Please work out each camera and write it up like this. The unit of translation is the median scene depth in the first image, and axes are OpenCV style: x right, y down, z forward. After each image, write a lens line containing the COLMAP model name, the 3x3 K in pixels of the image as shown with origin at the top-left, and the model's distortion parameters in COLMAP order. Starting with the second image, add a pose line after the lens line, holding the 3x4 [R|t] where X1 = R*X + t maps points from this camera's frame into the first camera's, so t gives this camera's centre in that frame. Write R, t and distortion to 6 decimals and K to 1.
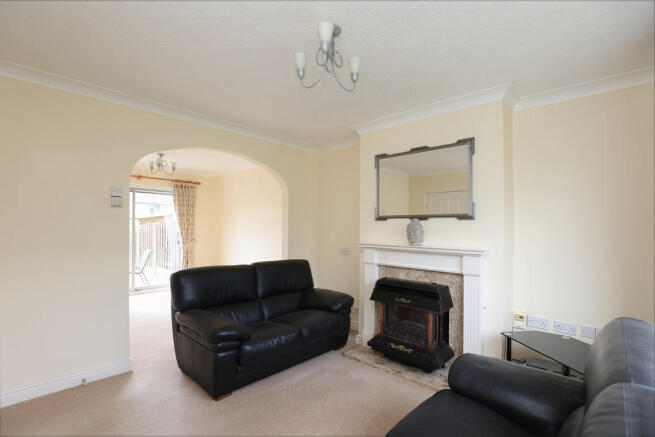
lens RADIAL K [[313.8, 0, 327.5], [0, 313.8, 218.5], [0, 0, 1]] dist [-0.043199, -0.000036]
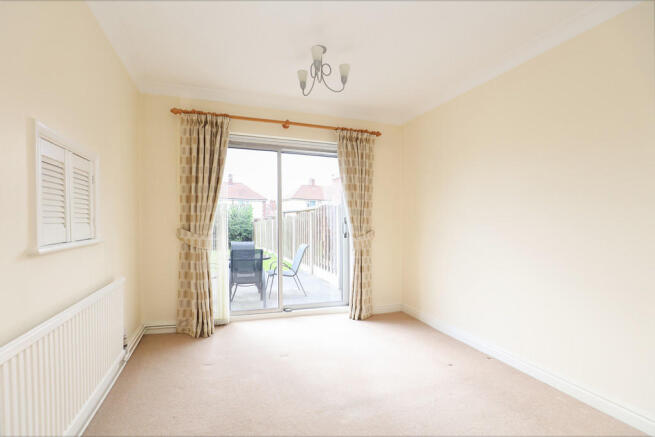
lens RADIAL K [[313.8, 0, 327.5], [0, 313.8, 218.5], [0, 0, 1]] dist [-0.043199, -0.000036]
pose [[0.897409, -0.003004, -0.441189, -0.166096], [0.011964, 0.999775, 0.017529, 0.023023], [0.441037, -0.021009, 0.897243, 0.298907]]
